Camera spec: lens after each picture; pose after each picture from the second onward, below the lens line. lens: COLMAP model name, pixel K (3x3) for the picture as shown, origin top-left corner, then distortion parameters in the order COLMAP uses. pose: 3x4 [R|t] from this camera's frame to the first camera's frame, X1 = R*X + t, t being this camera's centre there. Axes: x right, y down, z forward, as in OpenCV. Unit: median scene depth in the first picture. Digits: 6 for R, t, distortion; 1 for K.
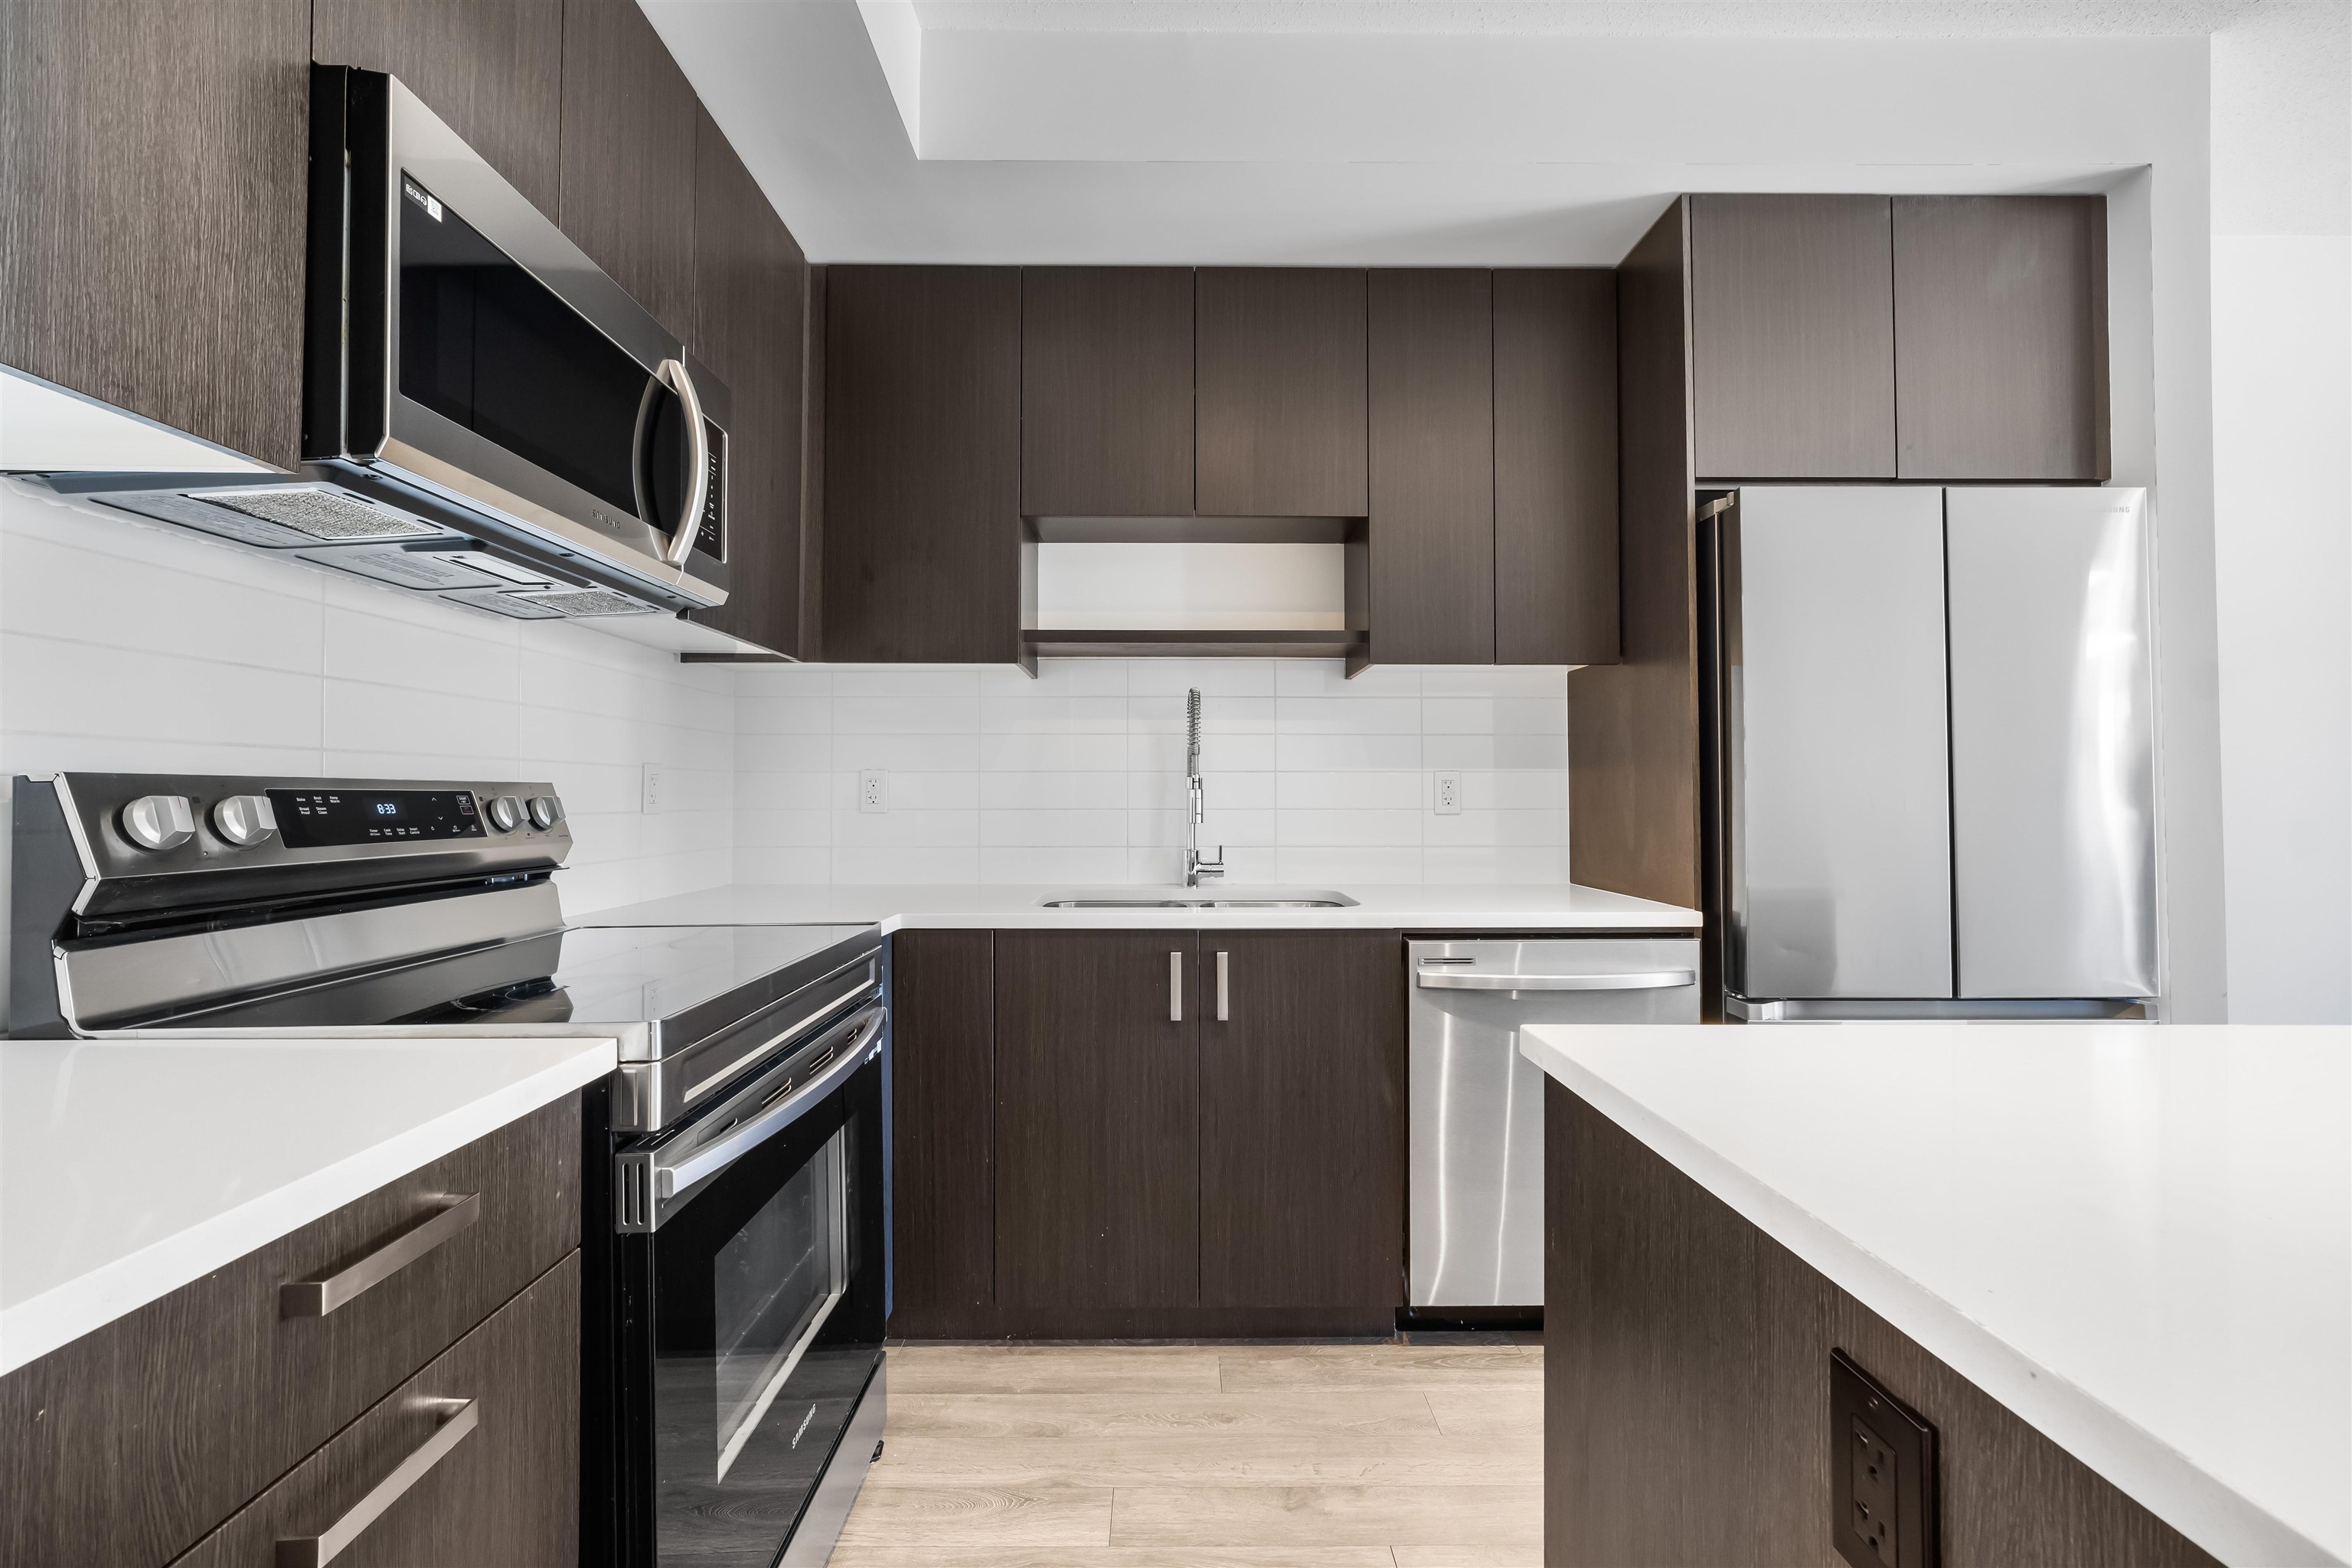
lens RADIAL K [[939.3, 0, 1176.0], [0, 939.3, 778.6], [0, 0, 1]] dist [-0.014186, 0.006253]
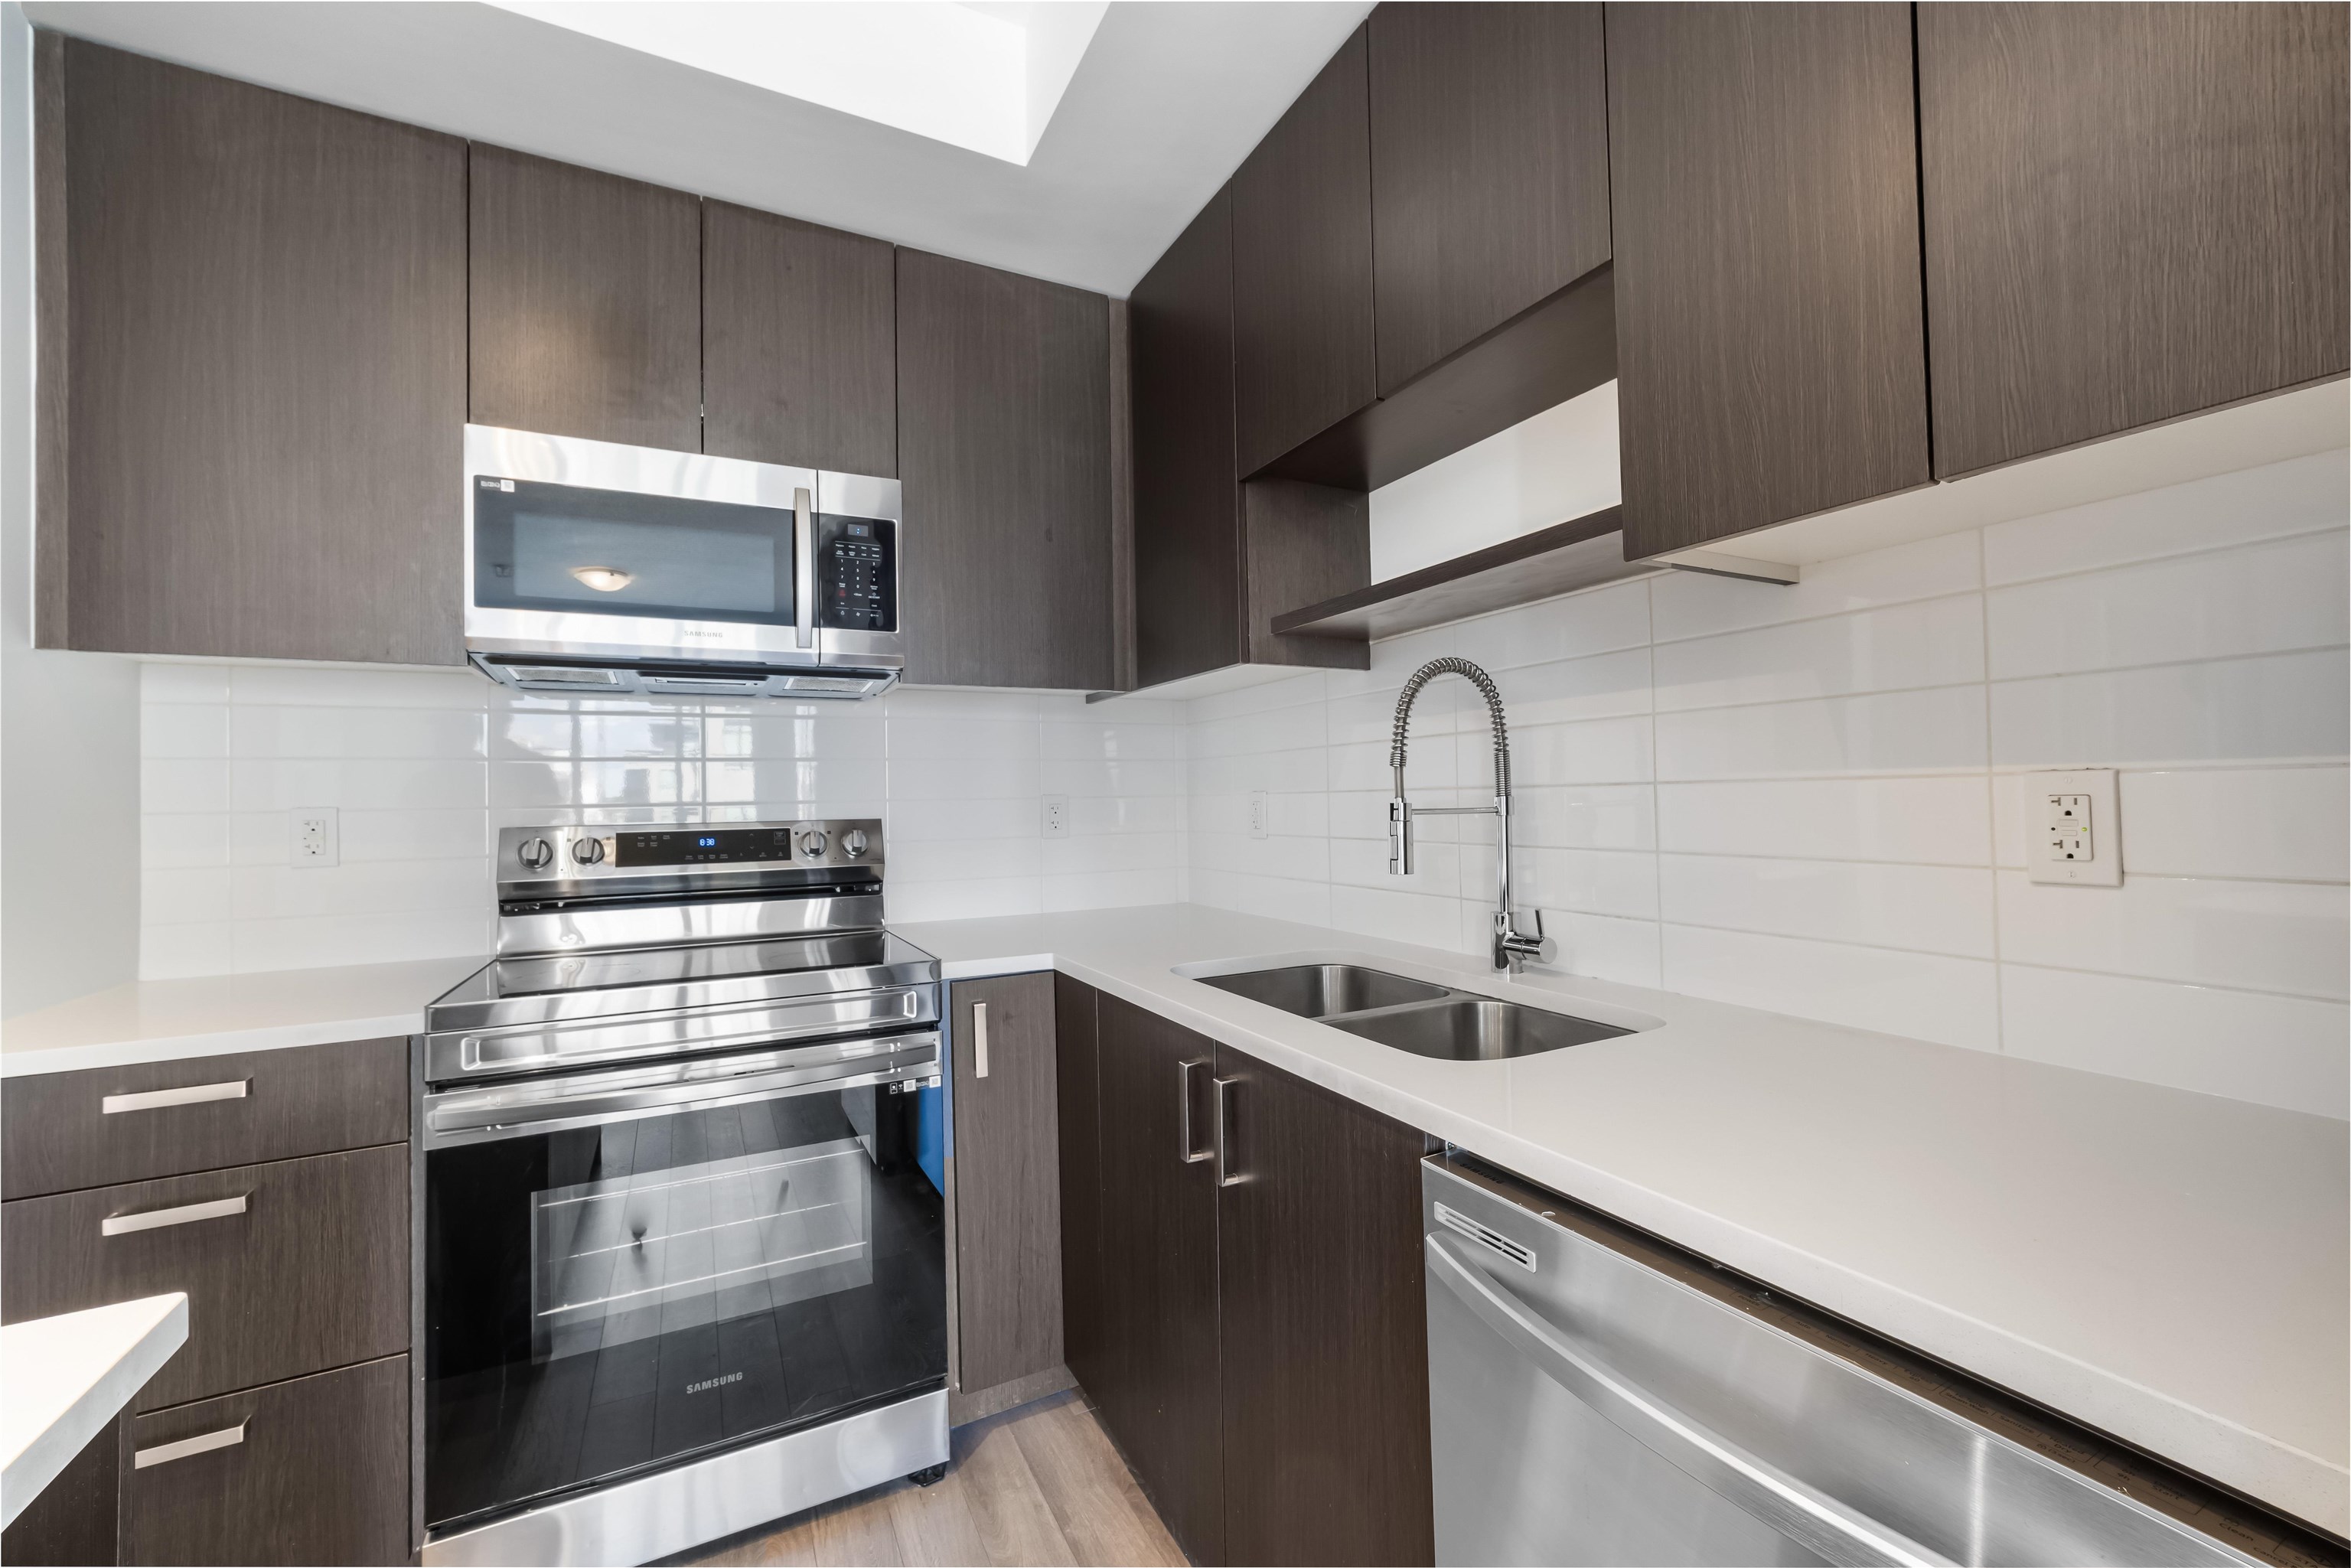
lens RADIAL K [[943.4, 0, 1173.5], [0, 943.4, 778.8], [0, 0, 1]] dist [-0.013728, 0.005845]
pose [[0.448676, -0.027084, -0.893284, 0.694908], [0.033774, 0.999341, -0.013336, -0.020010], [0.893056, -0.024186, 0.449295, 0.752998]]
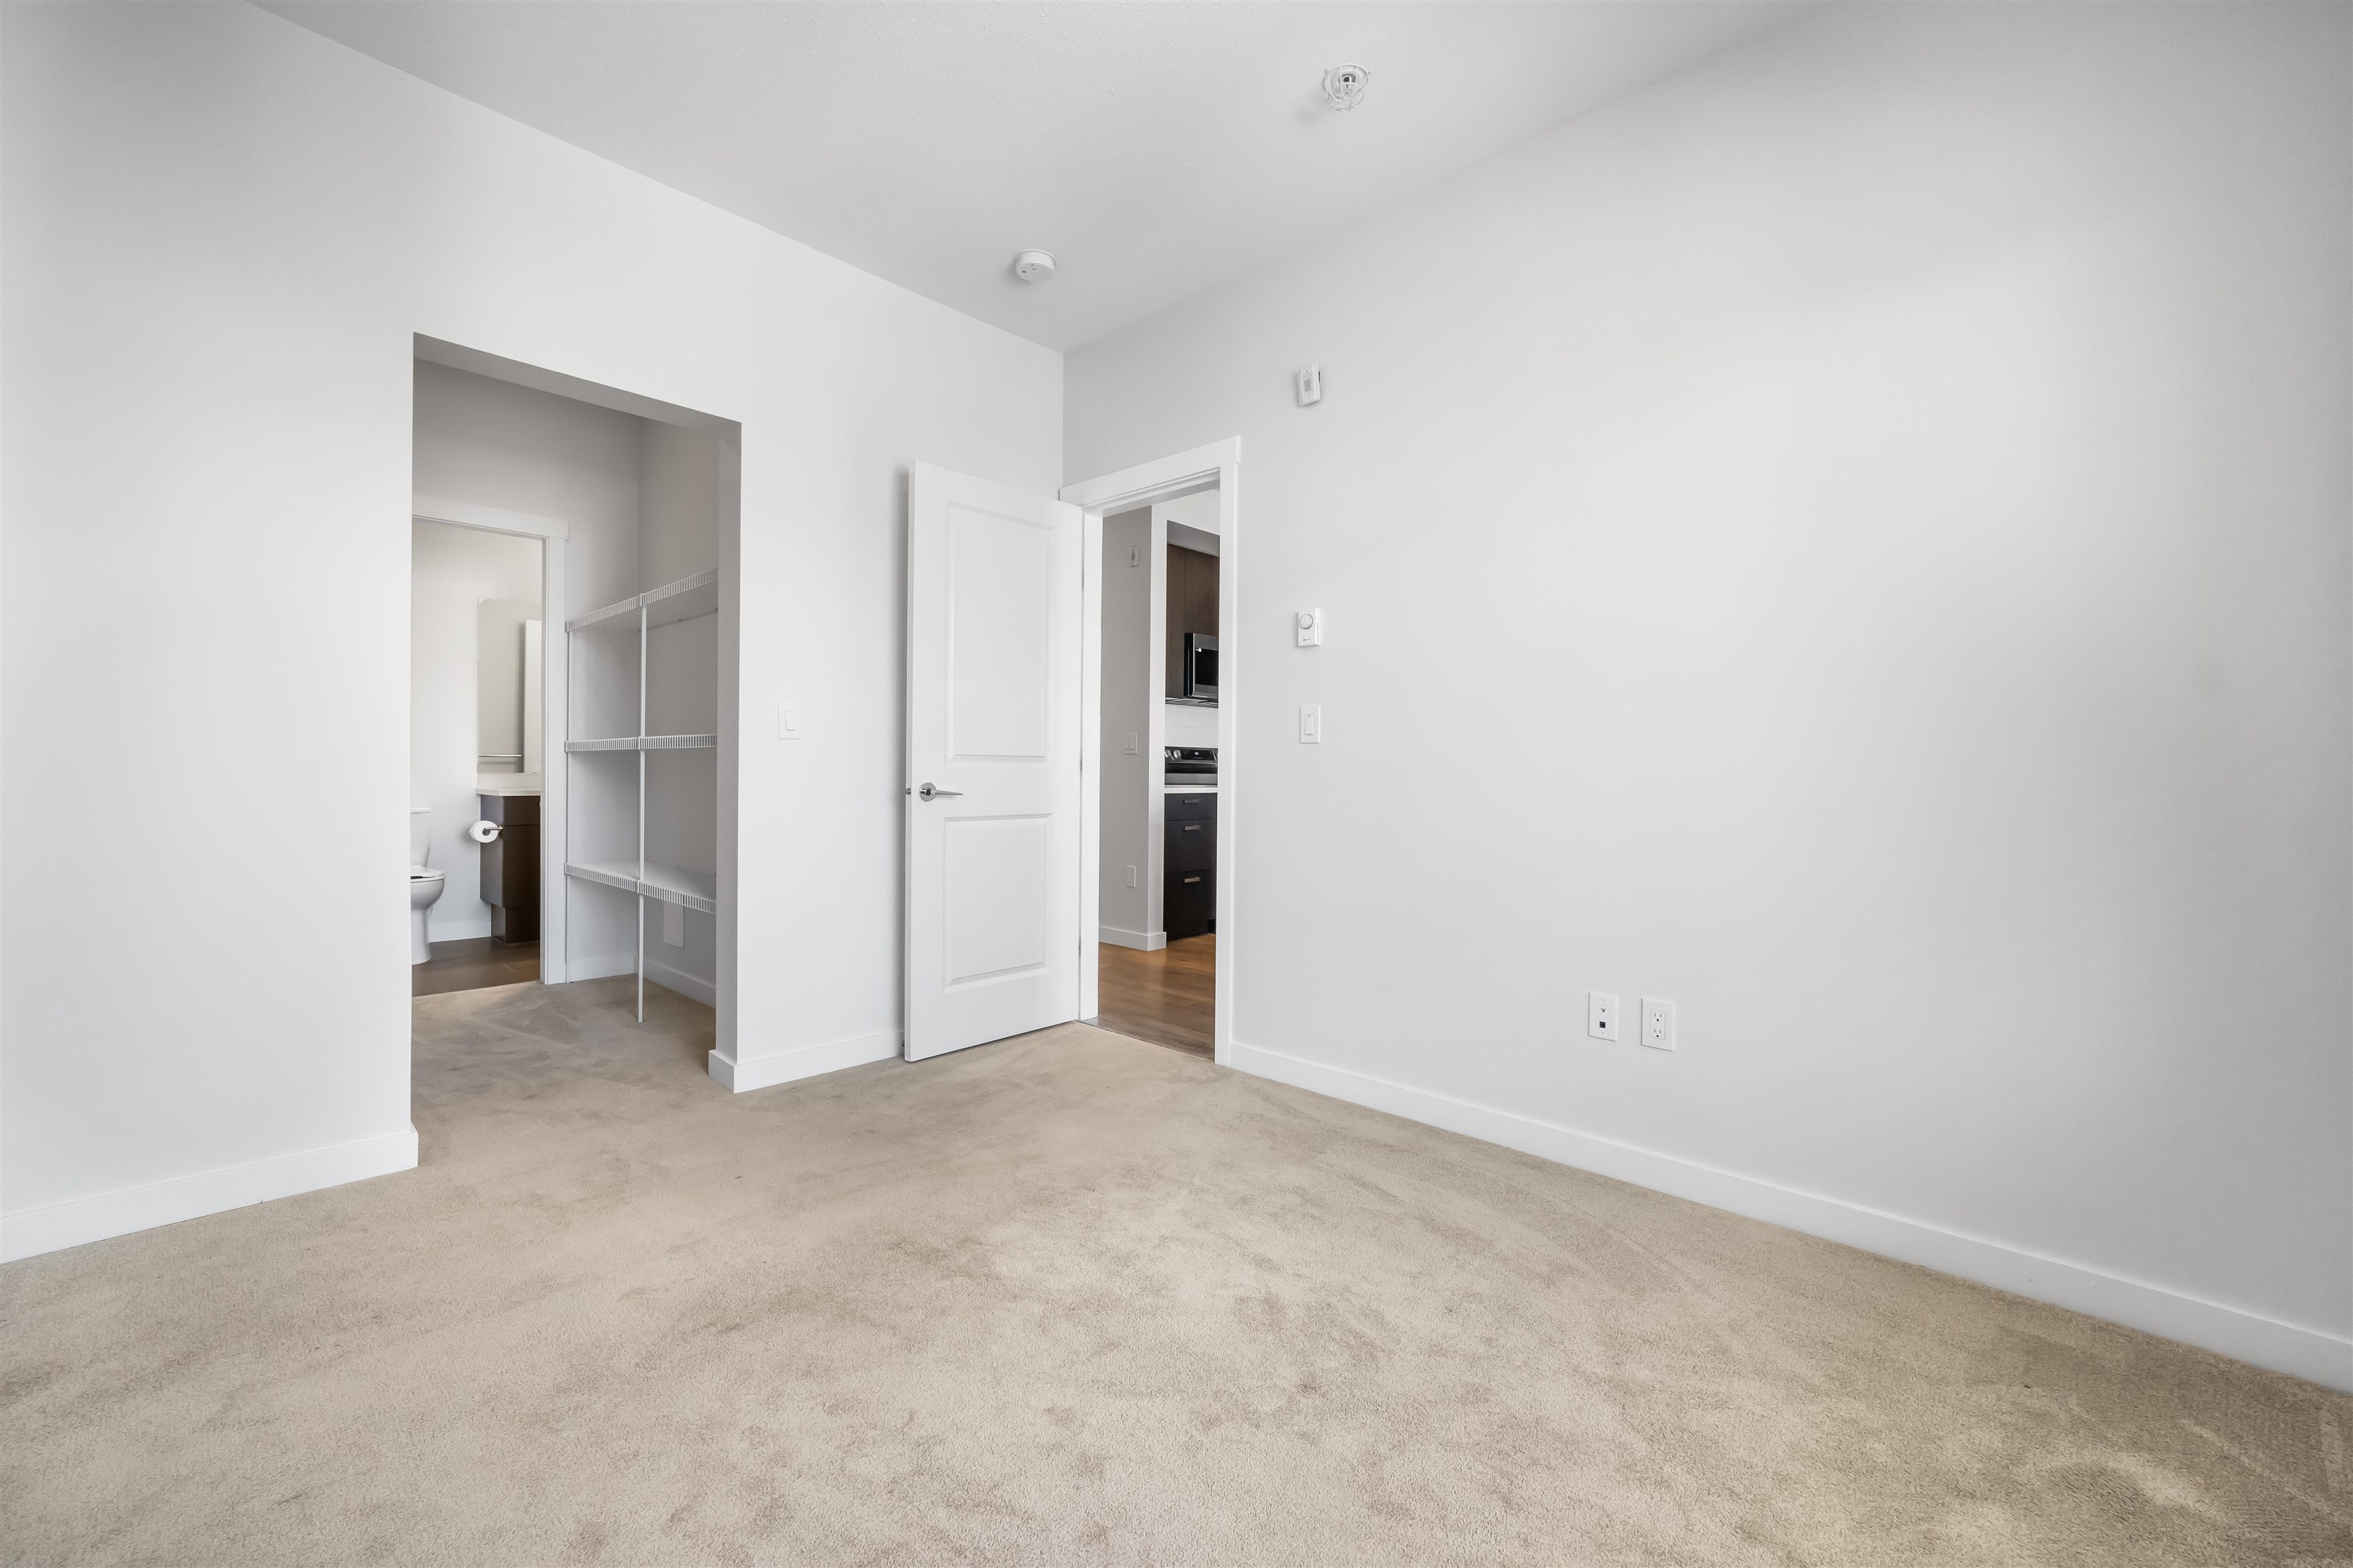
lens RADIAL K [[939.7, 0, 1176.5], [0, 939.7, 778.6], [0, 0, 1]] dist [-0.014186, 0.006253]
pose [[0.720352, 0.013382, -0.693480, 1.881500], [0.001770, 0.999775, 0.021130, 0.044605], [0.693607, -0.016448, 0.720166, -1.981103]]
